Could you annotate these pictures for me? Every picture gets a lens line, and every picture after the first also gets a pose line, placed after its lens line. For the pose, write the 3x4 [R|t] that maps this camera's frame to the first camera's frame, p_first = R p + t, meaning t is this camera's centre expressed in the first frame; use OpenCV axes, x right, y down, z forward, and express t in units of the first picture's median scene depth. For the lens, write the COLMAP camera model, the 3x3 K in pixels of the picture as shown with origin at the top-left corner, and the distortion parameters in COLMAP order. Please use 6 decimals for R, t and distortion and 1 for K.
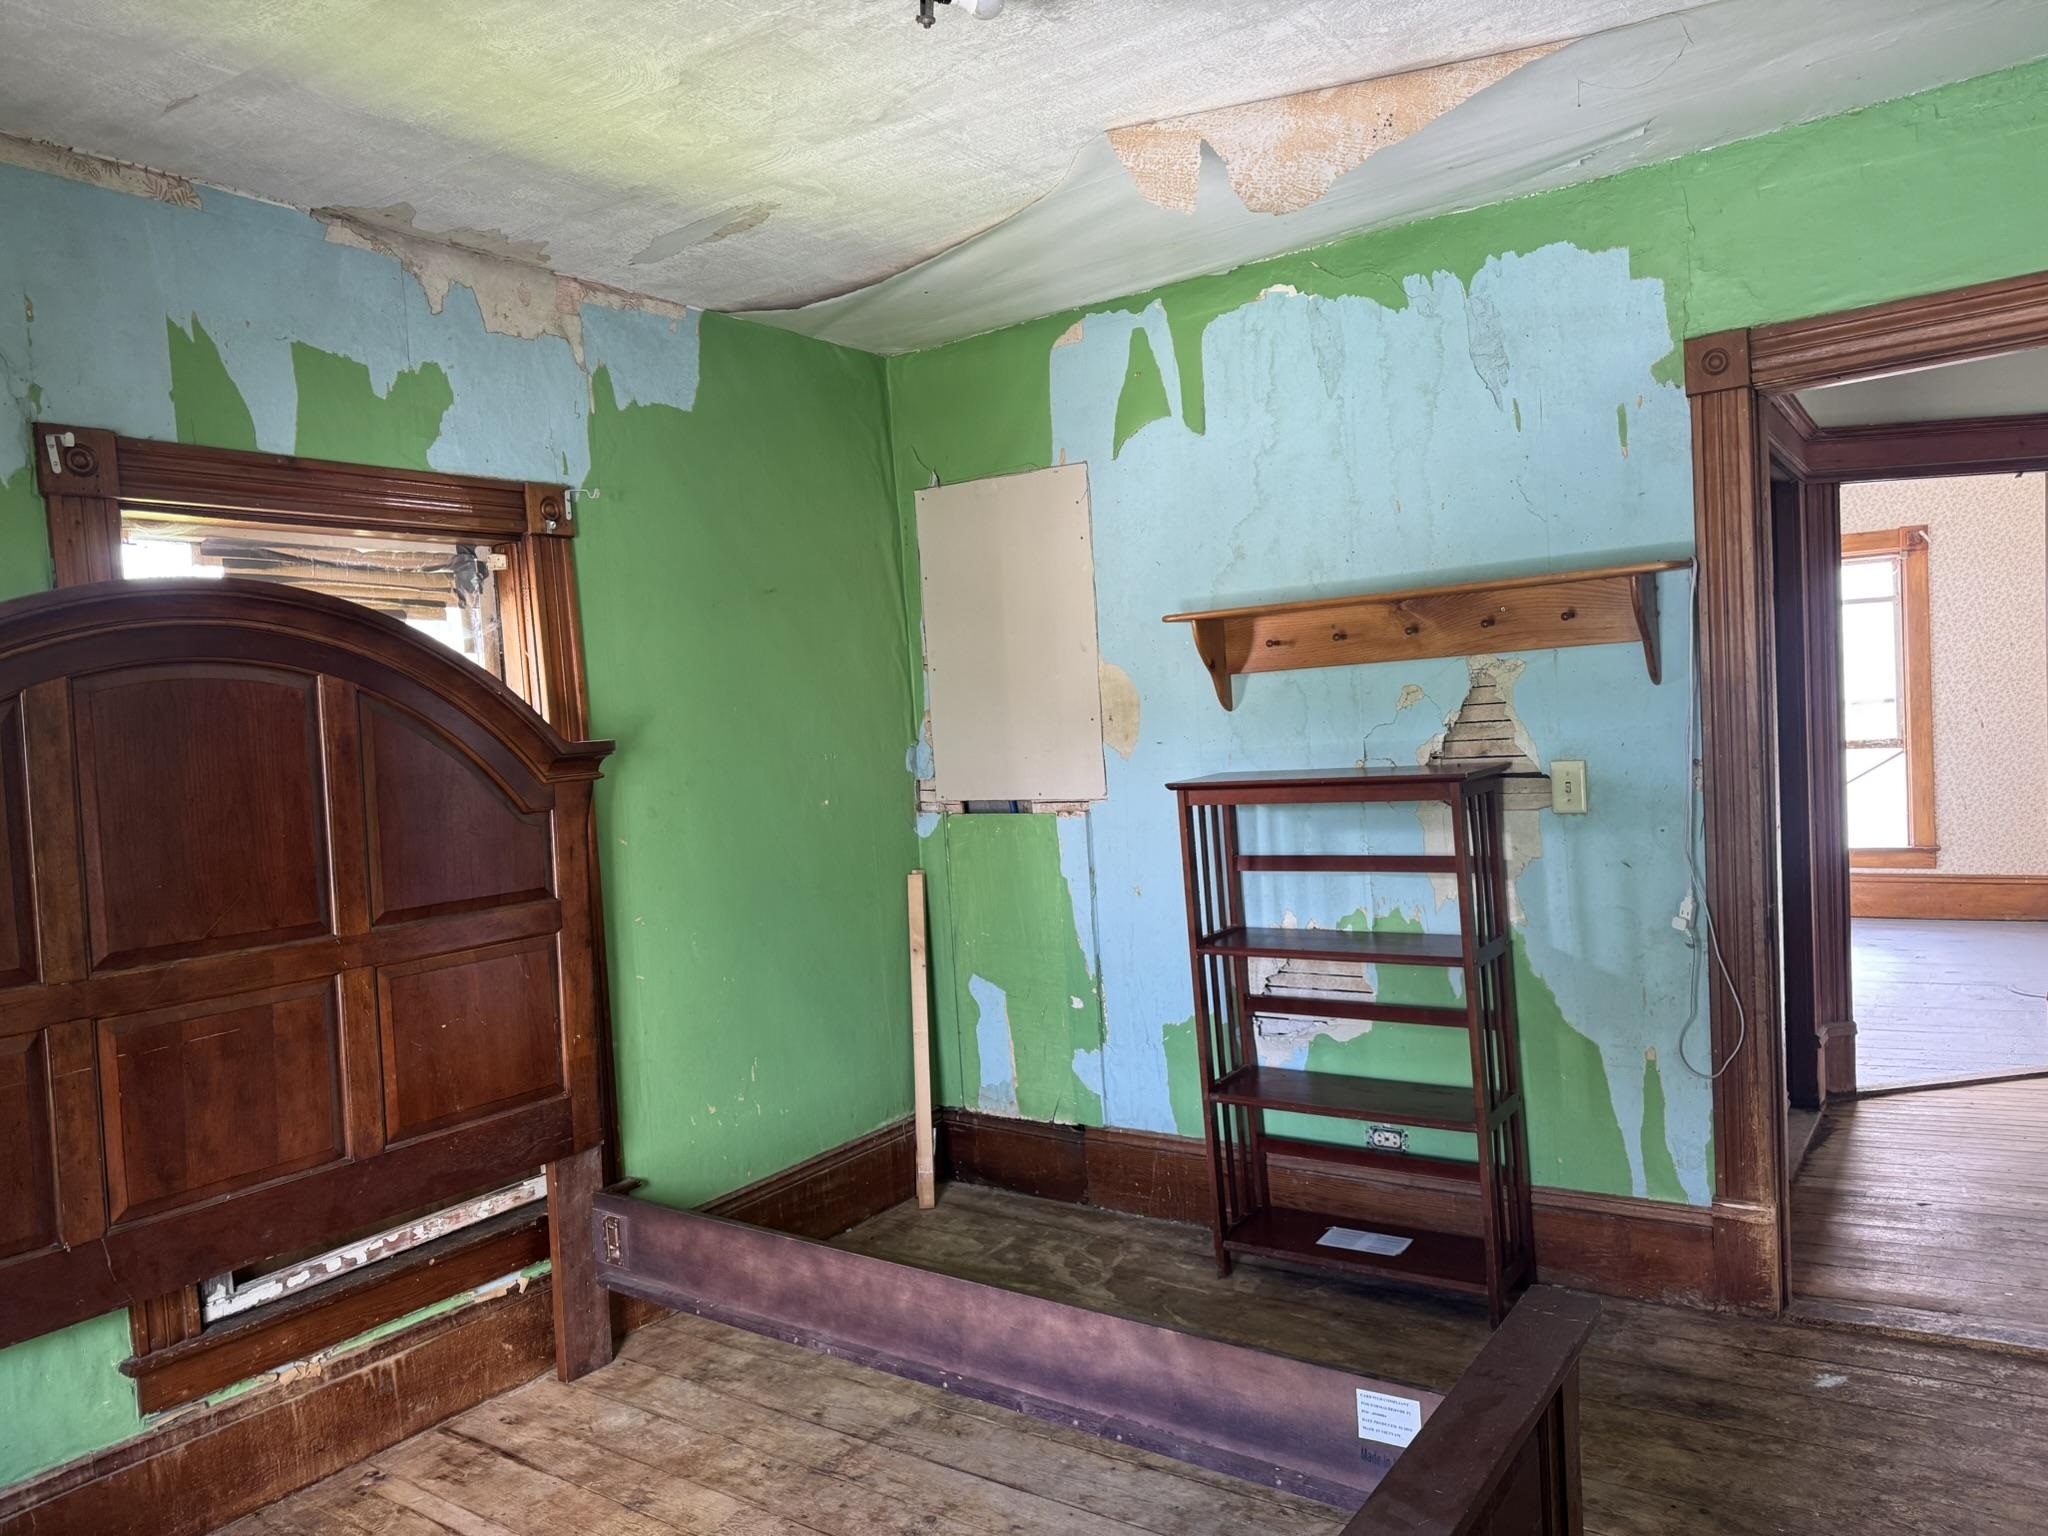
lens RADIAL K [[1448.2, 0, 1022.6], [0, 1448.2, 769.2], [0, 0, 1]] dist [-0.005682, -0.001587]
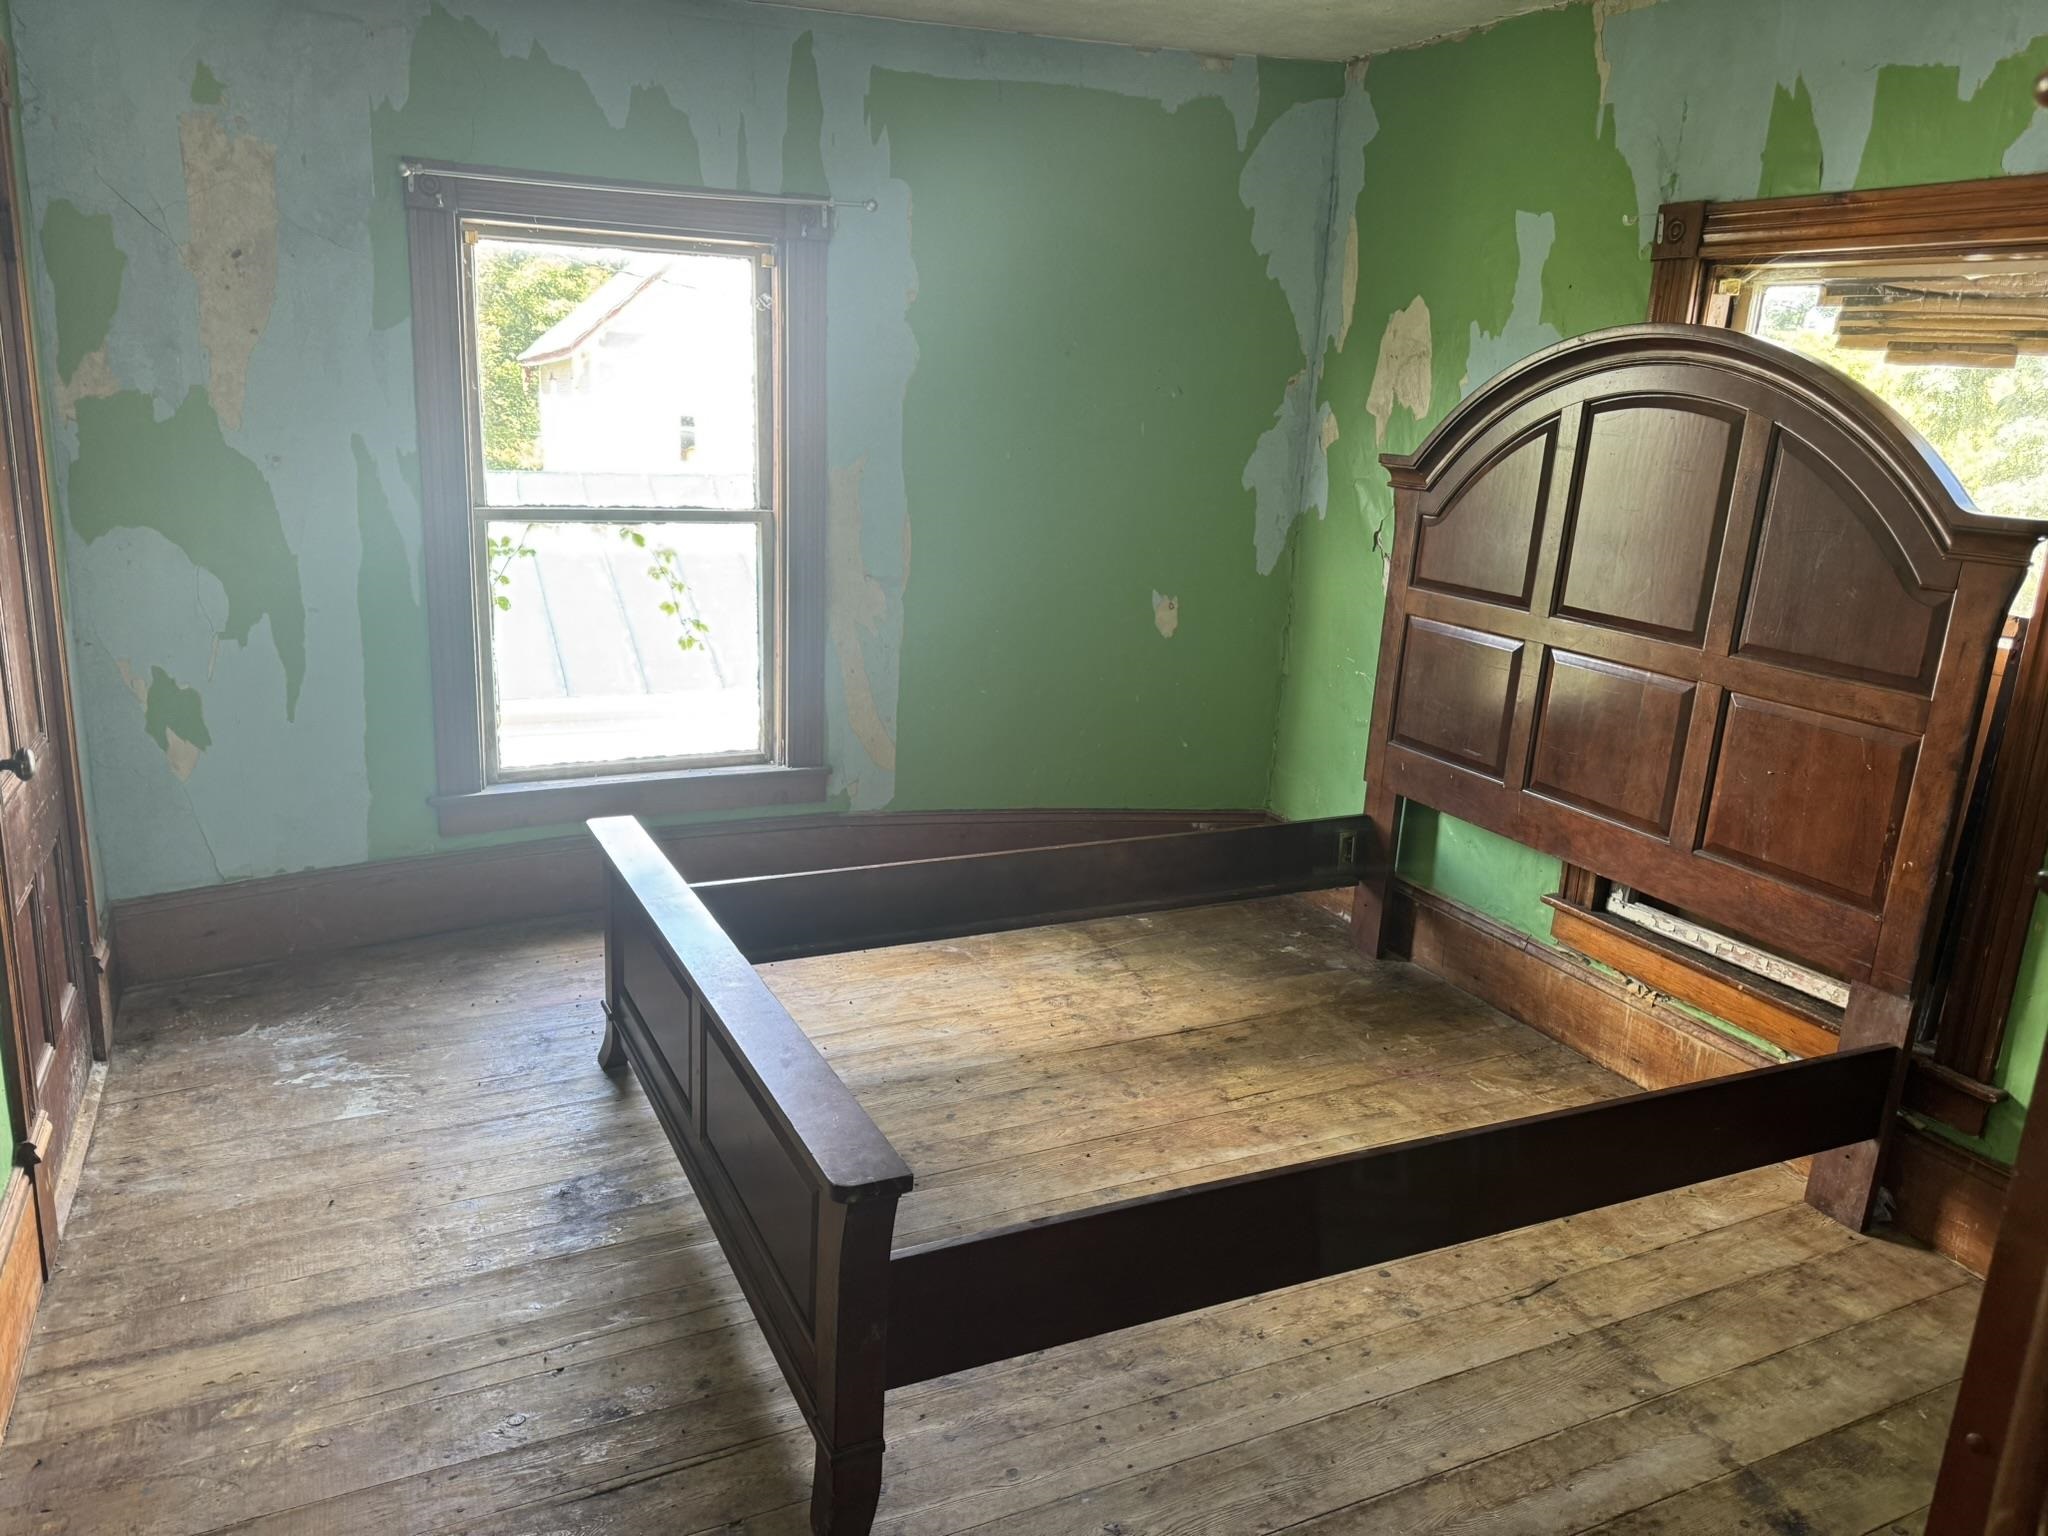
lens RADIAL K [[1448.2, 0, 1022.1], [0, 1448.2, 768.1], [0, 0, 1]] dist [-0.005682, -0.001587]
pose [[-0.479120, 0.241566, -0.843854, 0.737276], [-0.077945, 0.945876, 0.315027, -0.107765], [0.874282, 0.216710, -0.434359, 1.028980]]
